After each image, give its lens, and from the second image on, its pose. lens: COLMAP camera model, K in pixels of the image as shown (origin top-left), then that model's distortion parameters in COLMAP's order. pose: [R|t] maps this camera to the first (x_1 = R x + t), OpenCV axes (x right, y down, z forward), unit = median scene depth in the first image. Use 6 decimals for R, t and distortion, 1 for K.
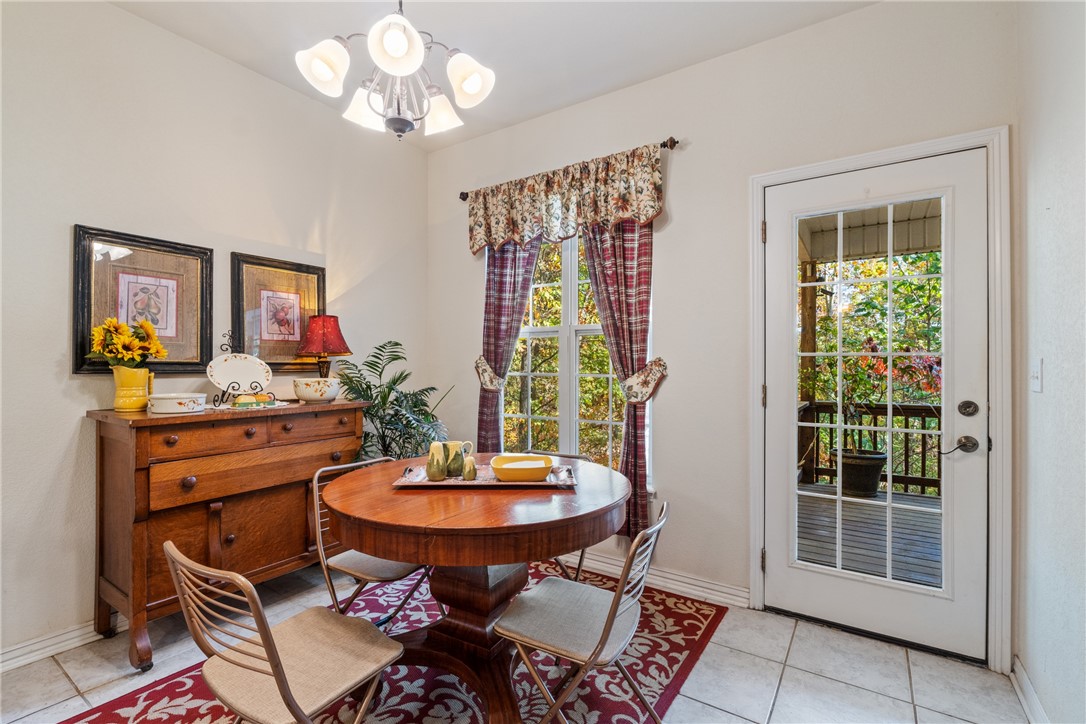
lens RADIAL K [[496.0, 0, 536.0], [0, 496.0, 365.6], [0, 0, 1]] dist [-0.012572, 0.001984]
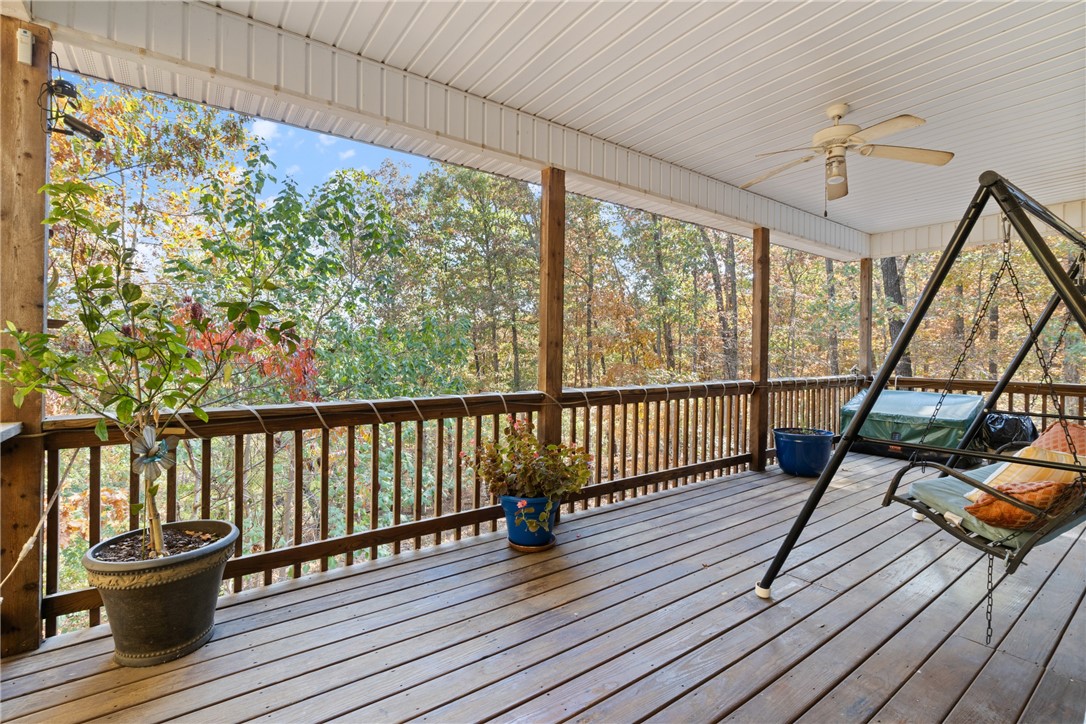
lens RADIAL K [[496.0, 0, 527.0], [0, 496.0, 353.0], [0, 0, 1]] dist [-0.012572, 0.001984]
pose [[0.345158, 0.001301, 0.938544, 0.309891], [-0.007424, 0.999972, 0.001344, 0.018733], [-0.938515, -0.007432, 0.345157, 0.481585]]
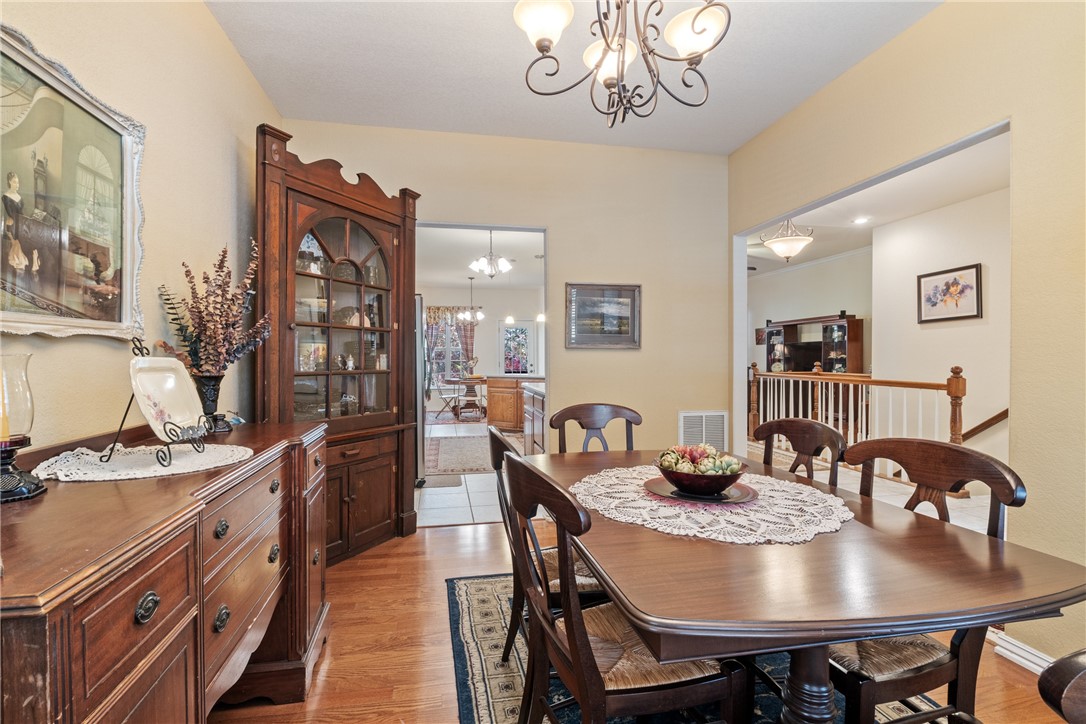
lens RADIAL K [[496.0, 0, 537.0], [0, 496.0, 368.3], [0, 0, 1]] dist [-0.012572, 0.001984]
pose [[0.702693, -0.019796, 0.711217, -2.560952], [0.008272, 0.999773, 0.019655, 0.005406], [-0.711445, -0.007928, 0.702697, -2.500450]]
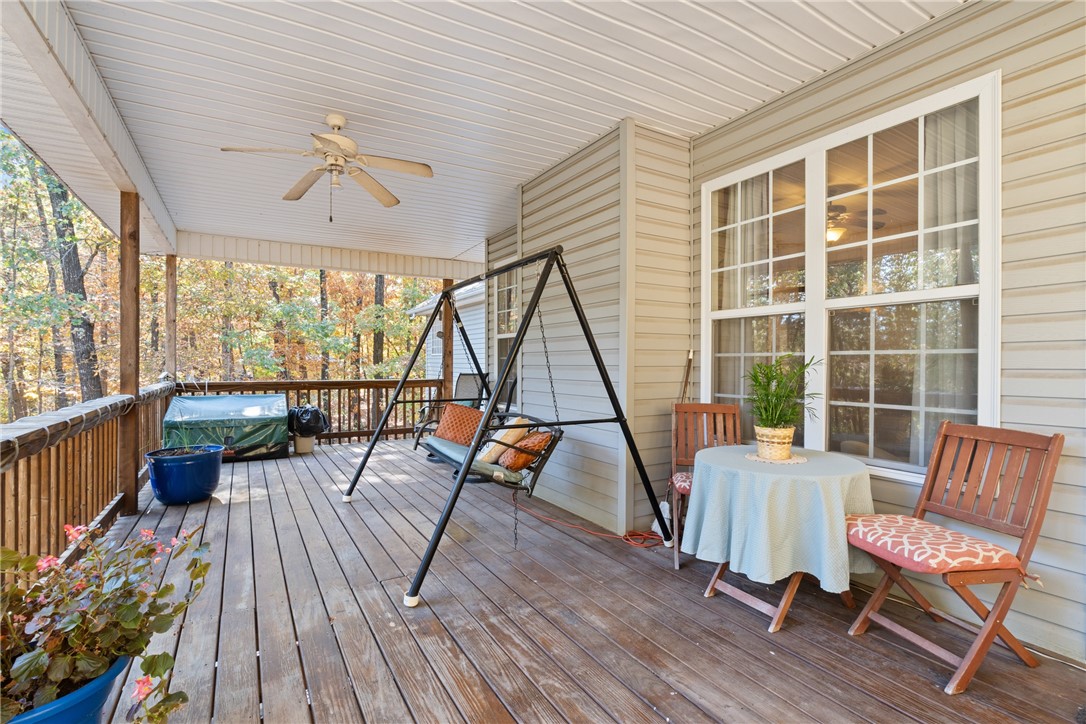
lens RADIAL K [[496.0, 0, 544.0], [0, 496.0, 361.3], [0, 0, 1]] dist [-0.012572, 0.001984]
pose [[-0.910082, -0.000472, 0.414427, 0.615817], [-0.000033, 0.999999, 0.001067, 0.020476], [-0.414428, 0.000957, -0.910082, 0.943629]]
